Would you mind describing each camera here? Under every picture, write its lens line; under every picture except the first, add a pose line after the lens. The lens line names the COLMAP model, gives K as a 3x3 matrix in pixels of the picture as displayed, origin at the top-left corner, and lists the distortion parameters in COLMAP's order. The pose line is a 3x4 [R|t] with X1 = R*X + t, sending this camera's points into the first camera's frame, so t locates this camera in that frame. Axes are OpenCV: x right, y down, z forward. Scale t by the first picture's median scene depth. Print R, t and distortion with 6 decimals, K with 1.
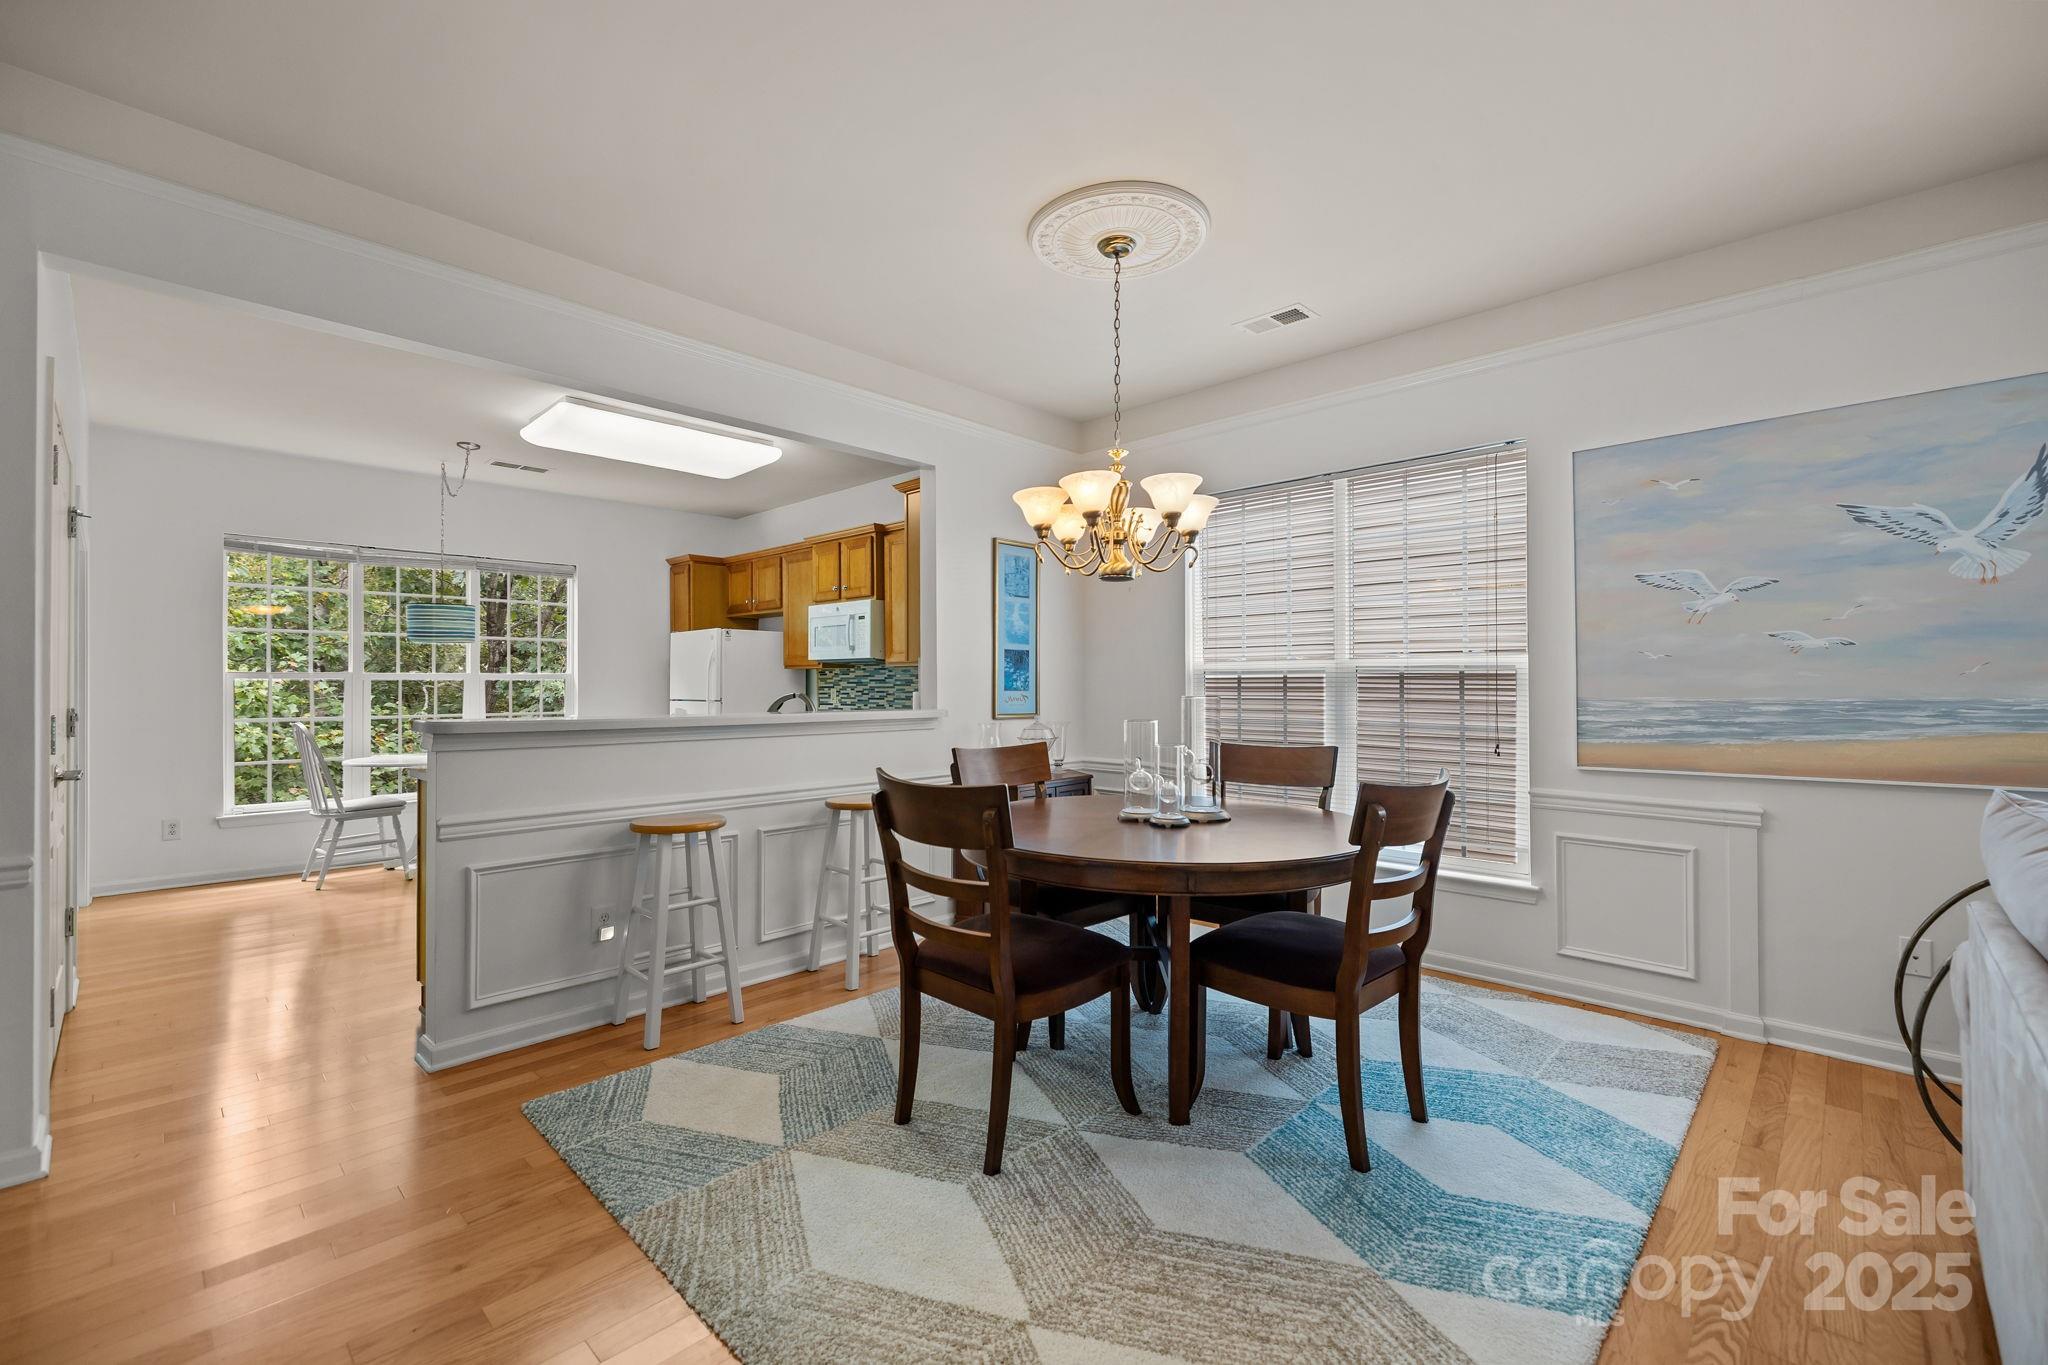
lens RADIAL K [[866.9, 0, 1003.9], [0, 866.9, 675.3], [0, 0, 1]] dist [0.000165, -0.000058]
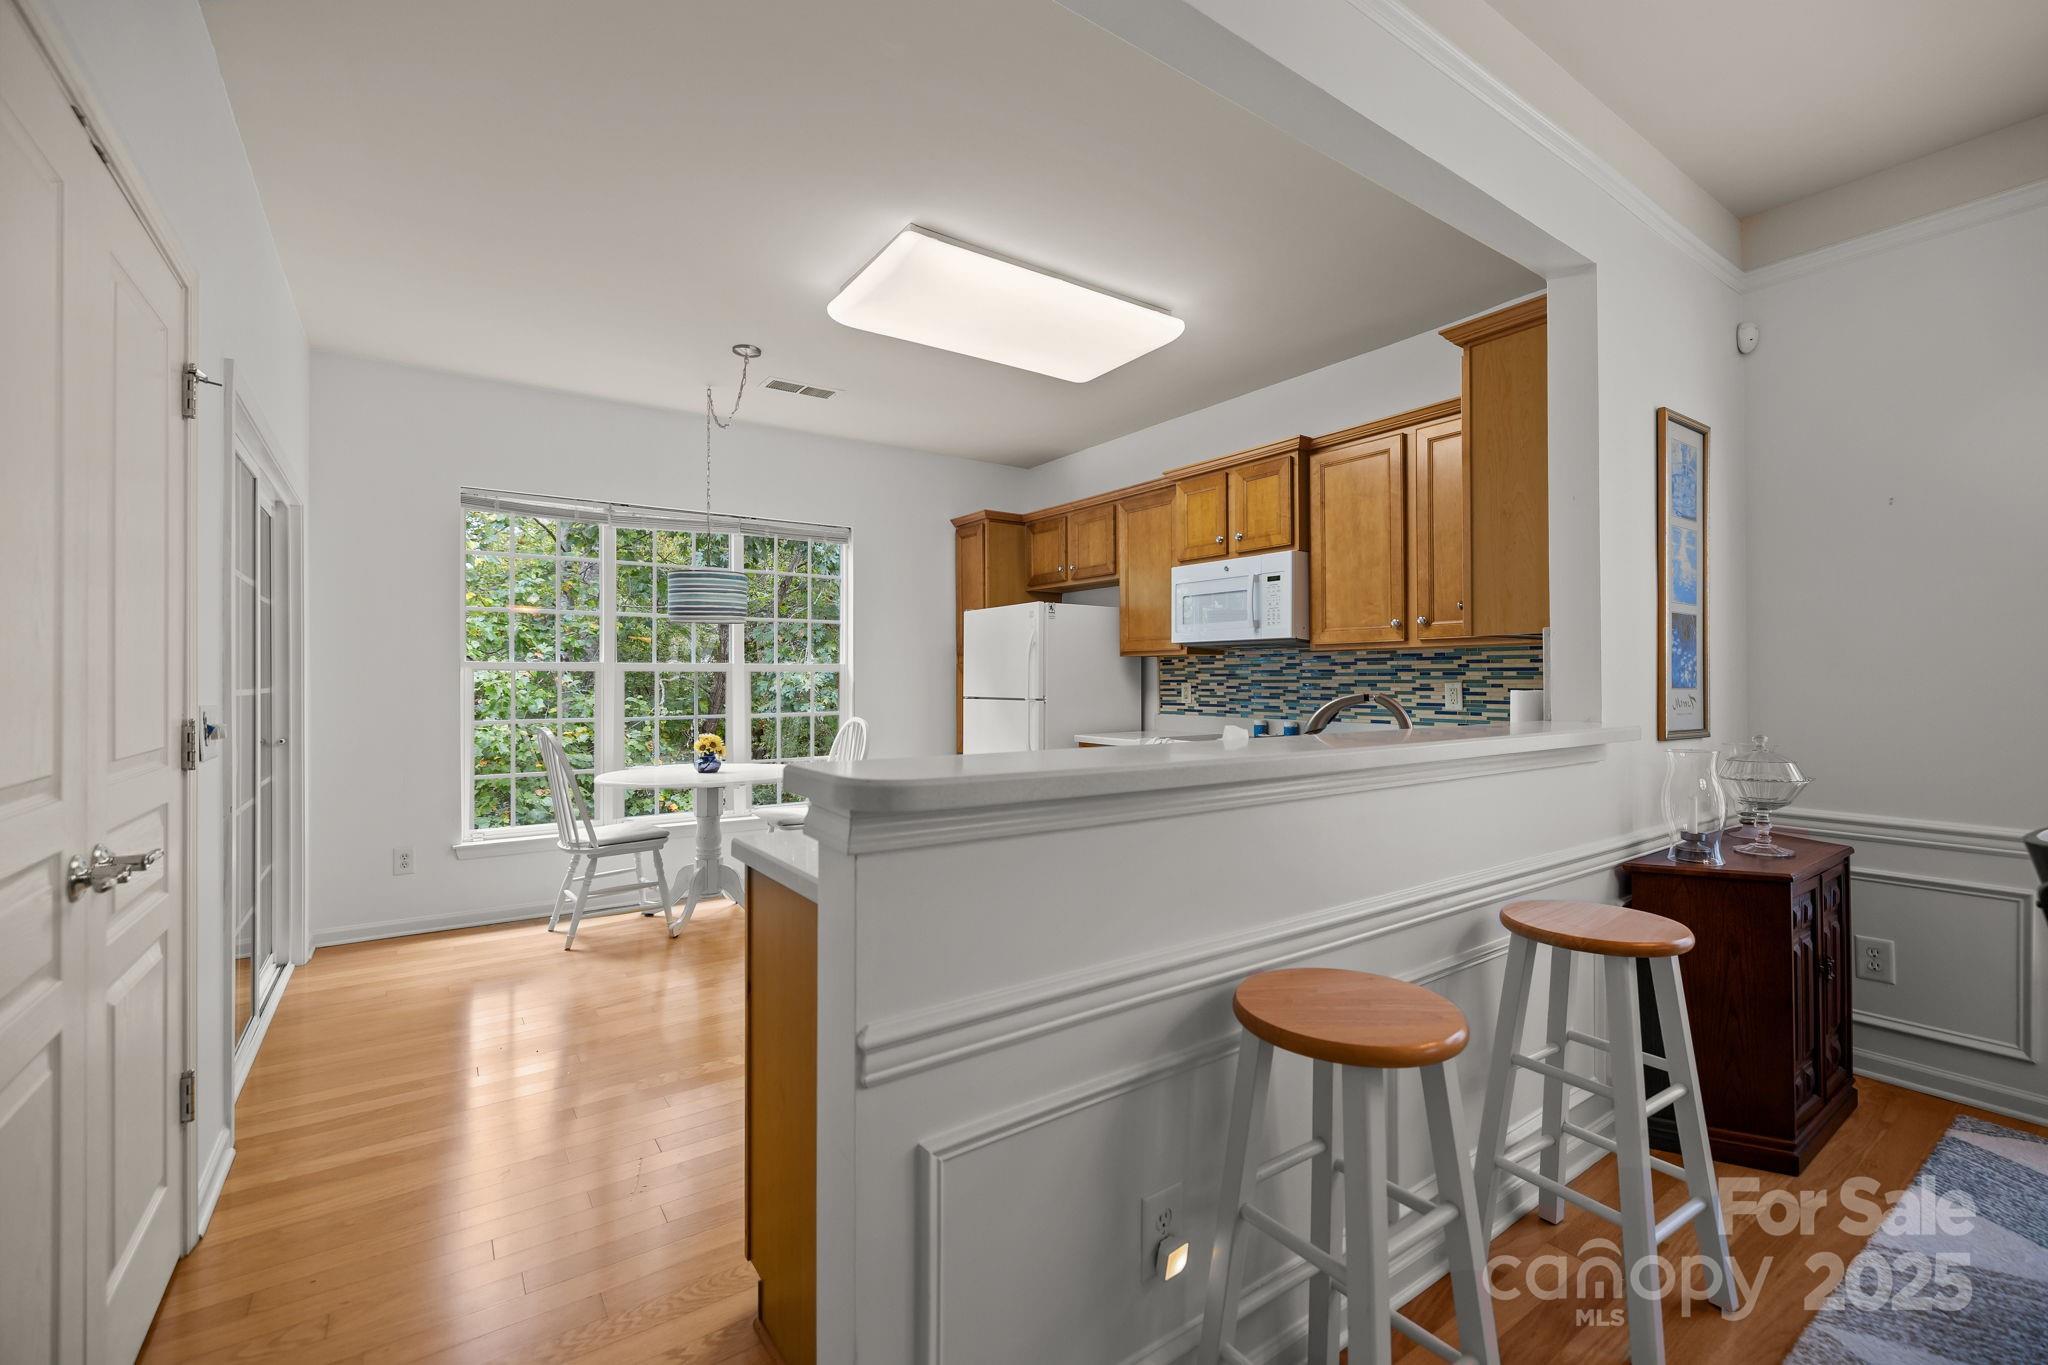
lens RADIAL K [[862.4, 0, 1003.9], [0, 862.4, 672.3], [0, 0, 1]] dist [-0.001830, -0.000132]
pose [[0.981177, -0.001216, -0.193108, -0.249627], [0.001961, 0.999991, 0.003671, 0.003979], [0.193102, -0.003981, 0.981171, 0.308980]]
